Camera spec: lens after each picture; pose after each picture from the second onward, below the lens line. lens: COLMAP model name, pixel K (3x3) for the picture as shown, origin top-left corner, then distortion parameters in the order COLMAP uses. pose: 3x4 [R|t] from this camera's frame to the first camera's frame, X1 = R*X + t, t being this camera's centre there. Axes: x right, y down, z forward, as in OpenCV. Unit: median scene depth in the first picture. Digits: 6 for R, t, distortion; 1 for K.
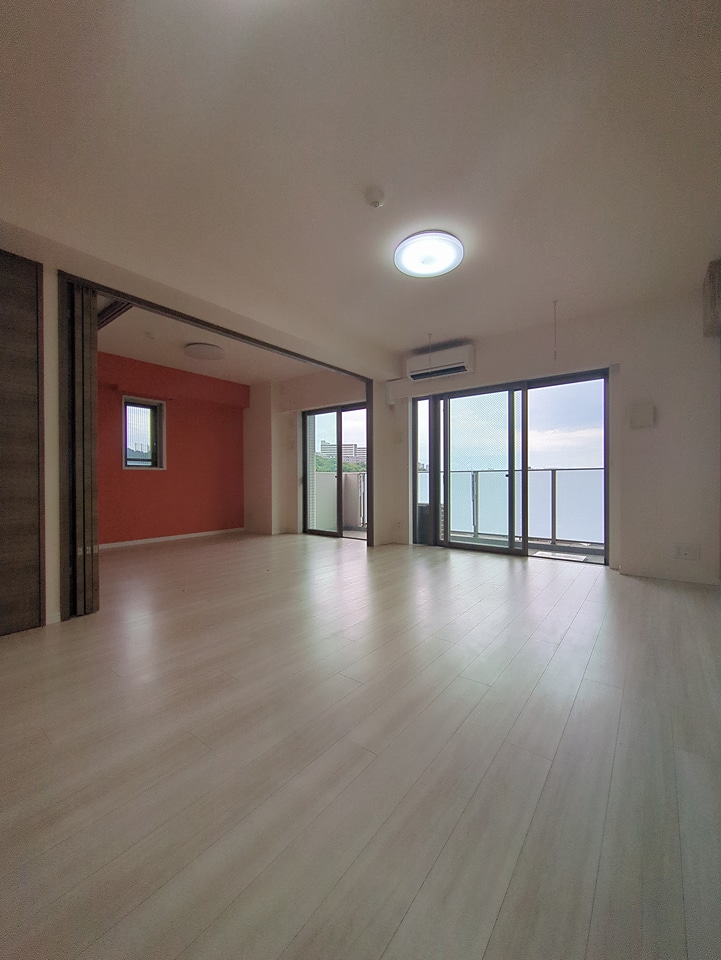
lens RADIAL K [[376.8, 0, 360.1], [0, 376.8, 486.0], [0, 0, 1]] dist [0.003680, -0.001560]
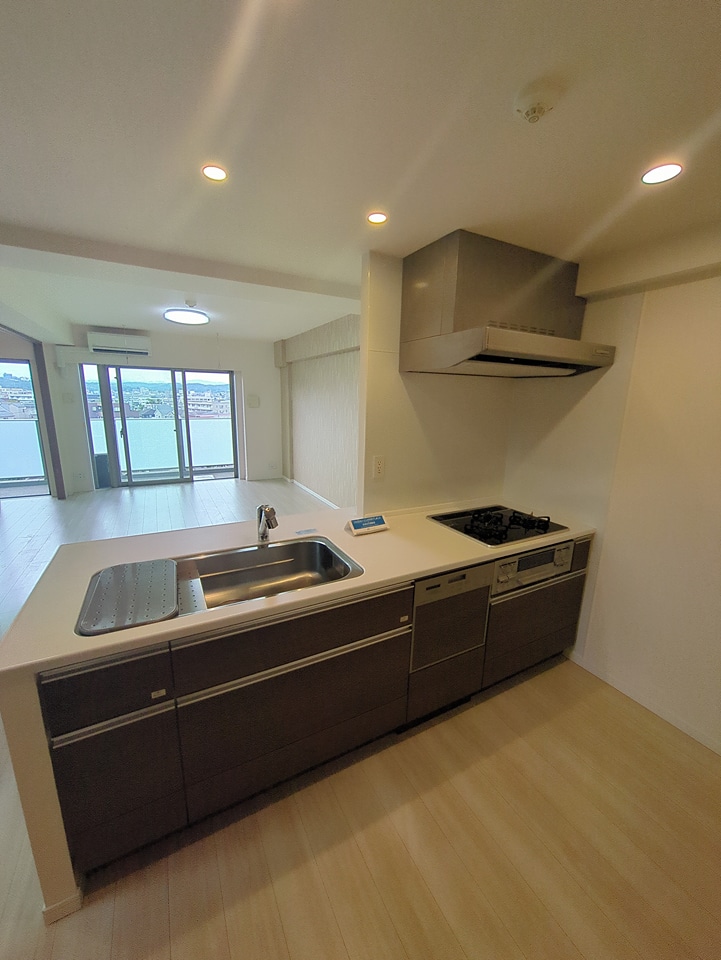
lens RADIAL K [[376.8, 0, 365.9], [0, 376.8, 485.9], [0, 0, 1]] dist [0.003680, -0.001560]
pose [[0.401545, -0.199504, 0.893846, -0.608468], [-0.007412, 0.975245, 0.221002, -0.133462], [-0.915809, -0.095367, 0.390126, -0.251537]]
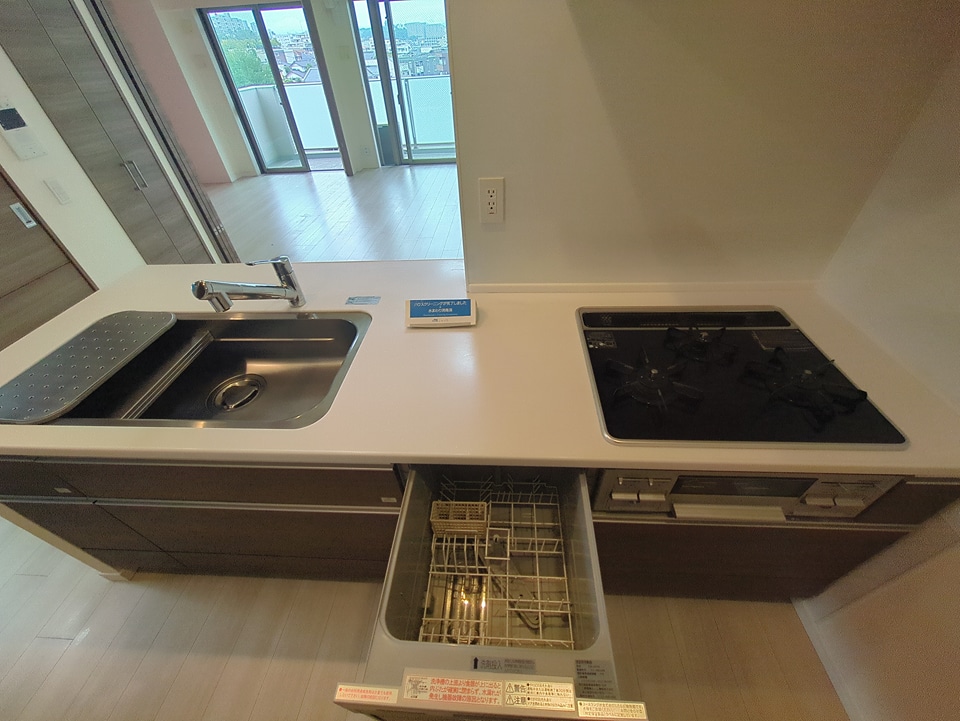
lens RADIAL K [[376.8, 0, 478.2], [0, 376.8, 366.1], [0, 0, 1]] dist [0.003680, -0.001560]
pose [[0.826044, -0.402935, 0.394076, -0.351593], [0.060262, 0.758339, 0.649068, -0.130158], [-0.560375, -0.512411, 0.650703, -0.284171]]
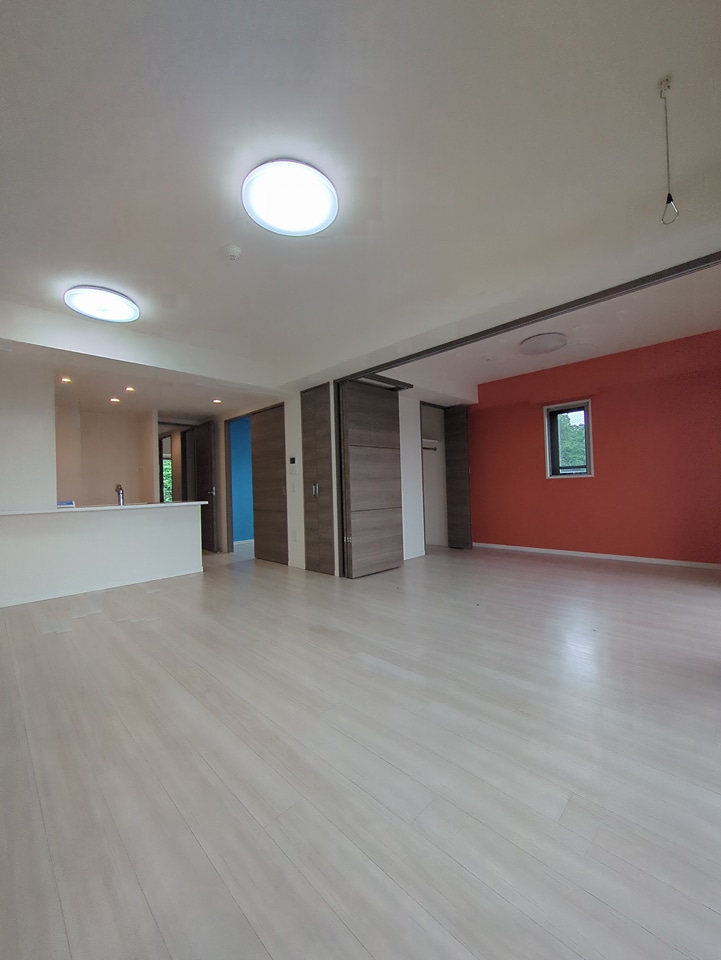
lens RADIAL K [[376.8, 0, 359.8], [0, 376.8, 481.7], [0, 0, 1]] dist [0.003680, -0.001560]
pose [[-0.107637, -0.011613, -0.994122, 0.467813], [0.014366, 0.999809, -0.013235, -0.030680], [0.994086, -0.015706, -0.107450, 0.631402]]
